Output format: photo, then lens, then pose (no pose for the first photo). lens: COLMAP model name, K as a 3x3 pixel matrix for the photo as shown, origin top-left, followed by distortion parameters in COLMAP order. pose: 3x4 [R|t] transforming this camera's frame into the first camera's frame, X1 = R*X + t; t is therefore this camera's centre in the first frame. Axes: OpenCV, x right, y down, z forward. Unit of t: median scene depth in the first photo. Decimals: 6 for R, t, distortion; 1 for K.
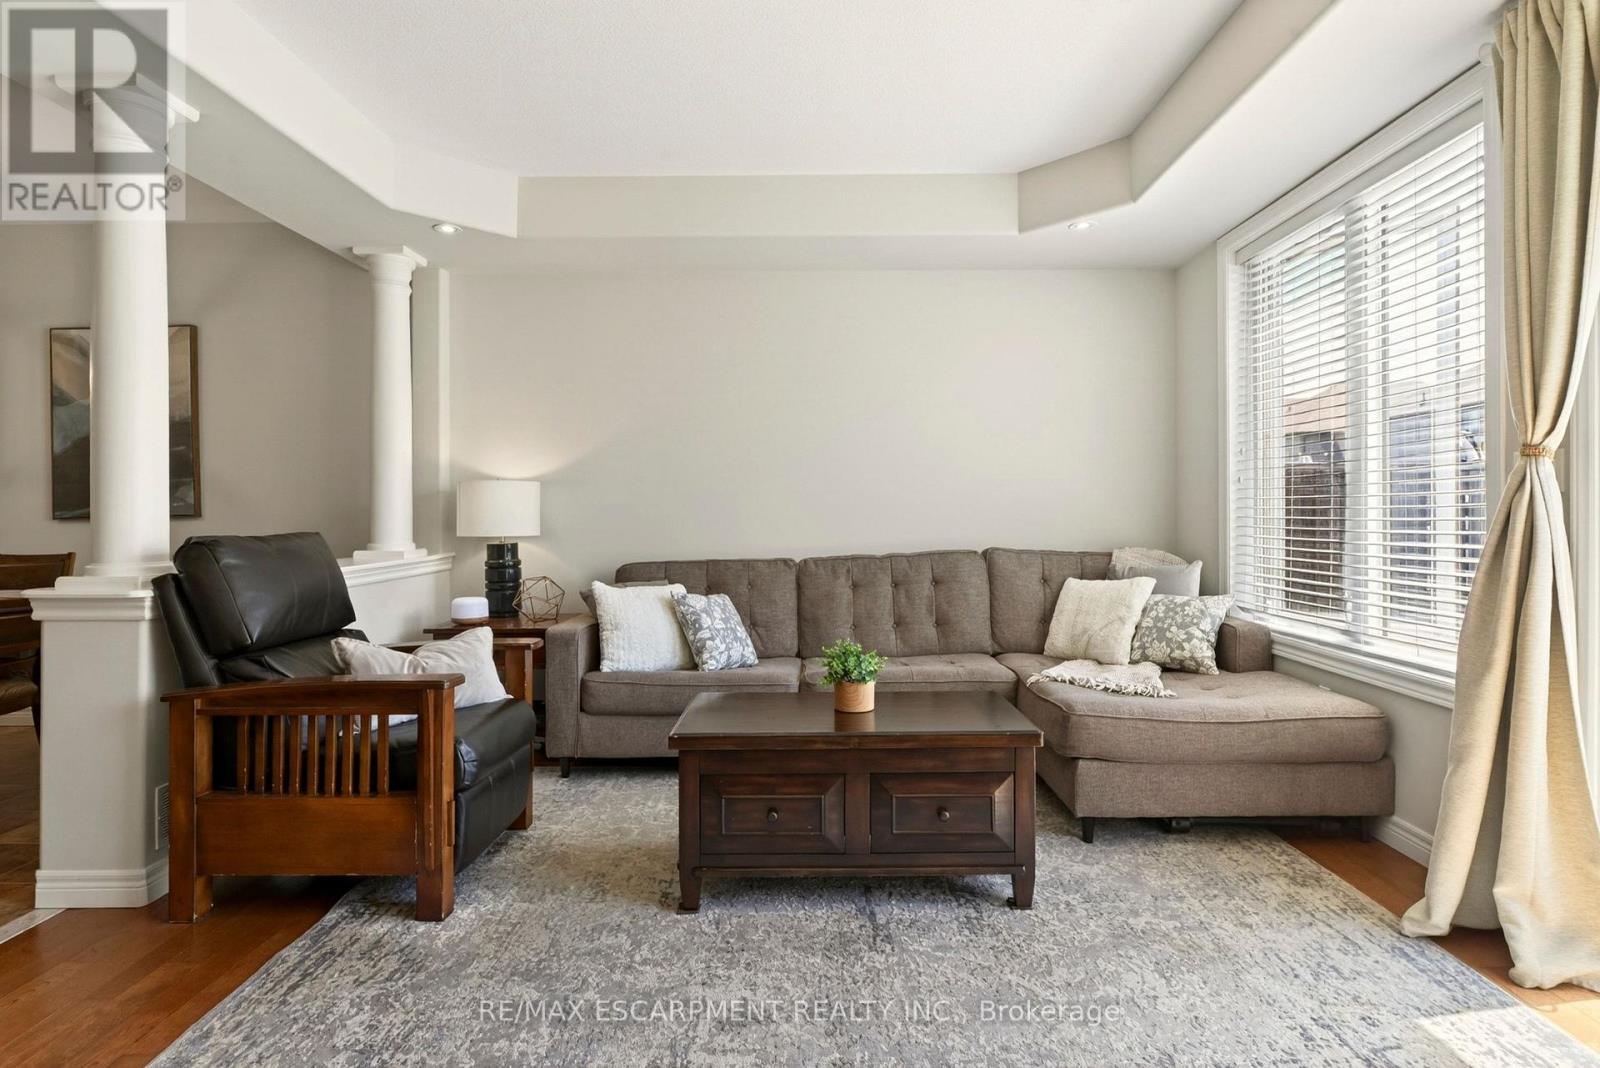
lens RADIAL K [[863.7, 0, 800.0], [0, 863.7, 515.8], [0, 0, 1]] dist [-0.002507, -0.001299]
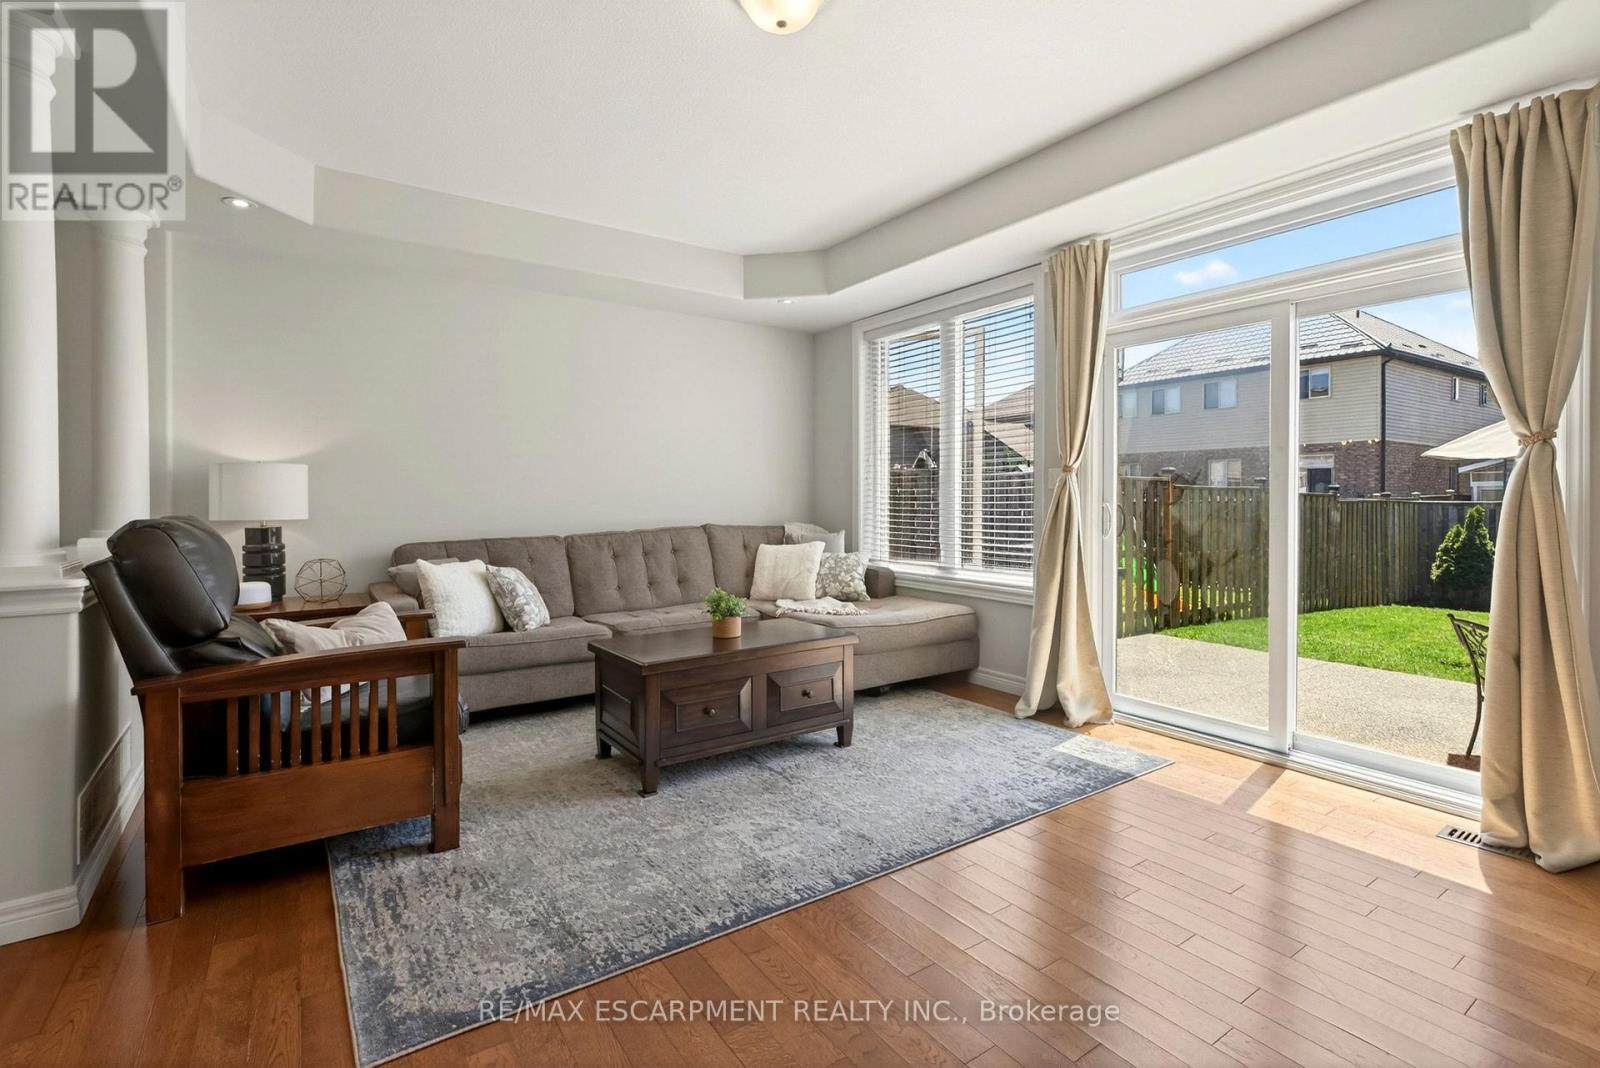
lens RADIAL K [[748.8, 0, 801.6], [0, 748.8, 506.9], [0, 0, 1]] dist [-0.001152, -0.001075]
pose [[0.820938, -0.002630, 0.571012, -0.407338], [-0.001960, 0.999971, 0.007424, 0.001573], [-0.571015, -0.007214, 0.820908, -0.058777]]
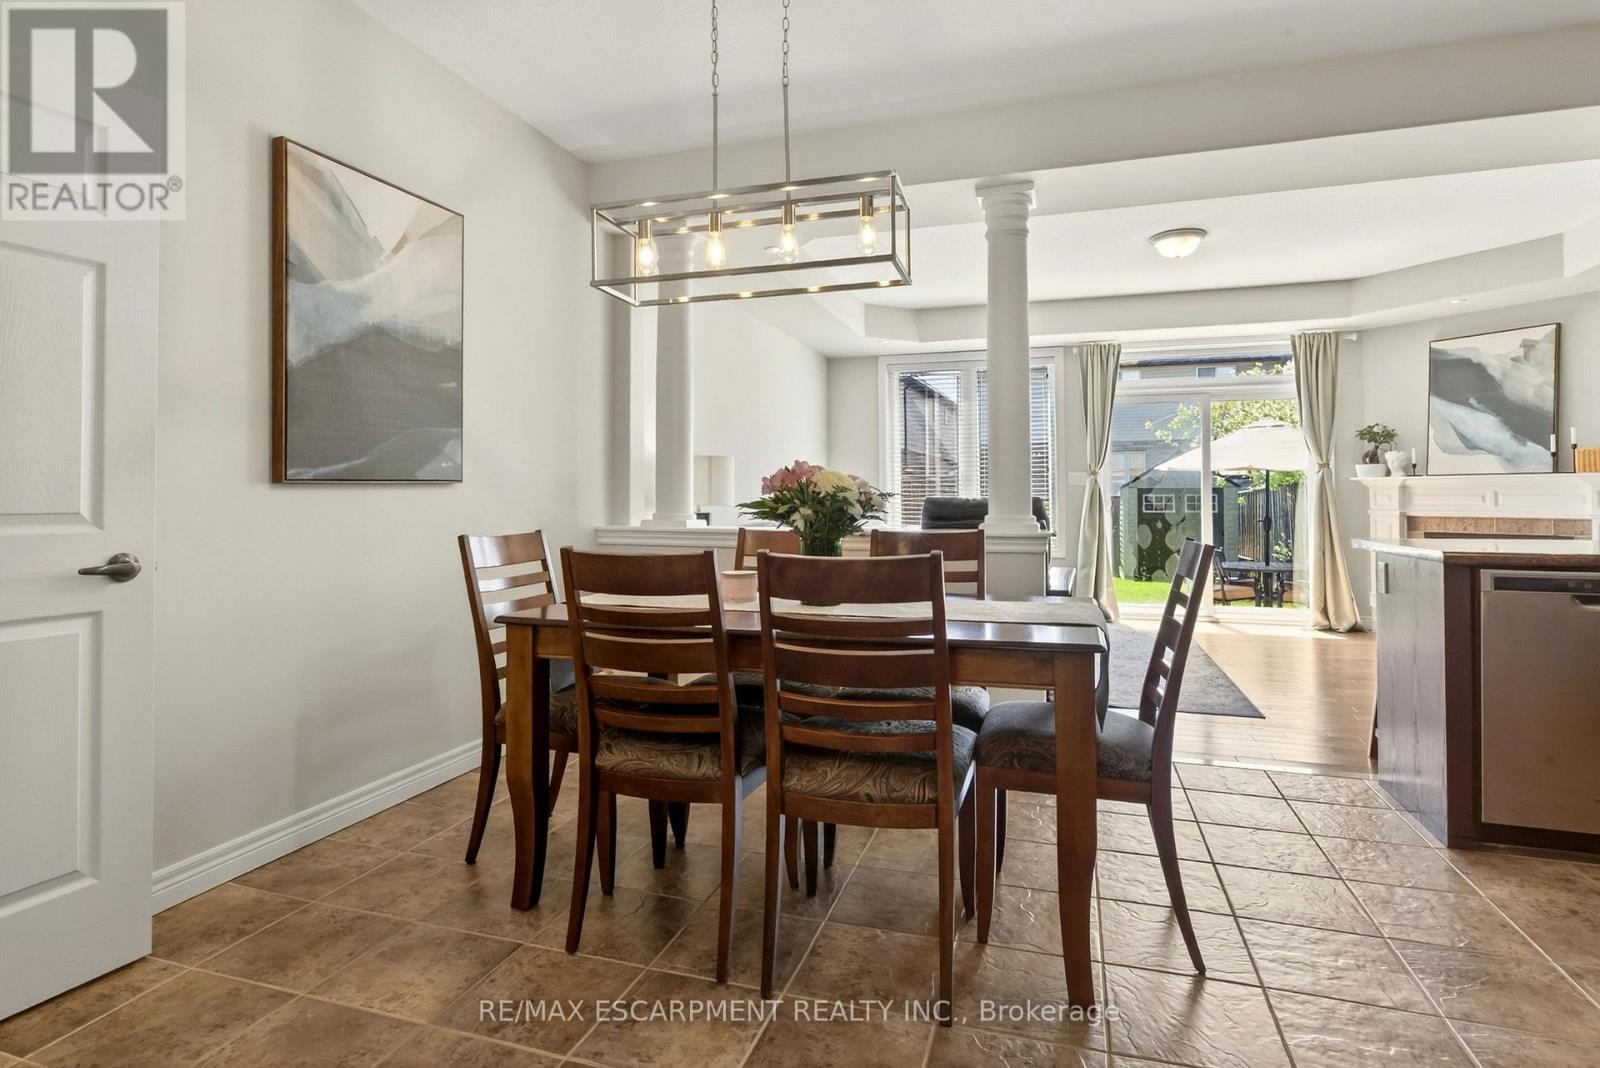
lens RADIAL K [[840.1, 0, 800.6], [0, 840.1, 479.0], [0, 0, 1]] dist [0.000748, -0.000002]
pose [[0.295869, 0.023830, 0.954931, -1.623072], [0.003761, 0.999652, -0.026111, 0.018904], [-0.955221, 0.011317, 0.295676, 0.672168]]
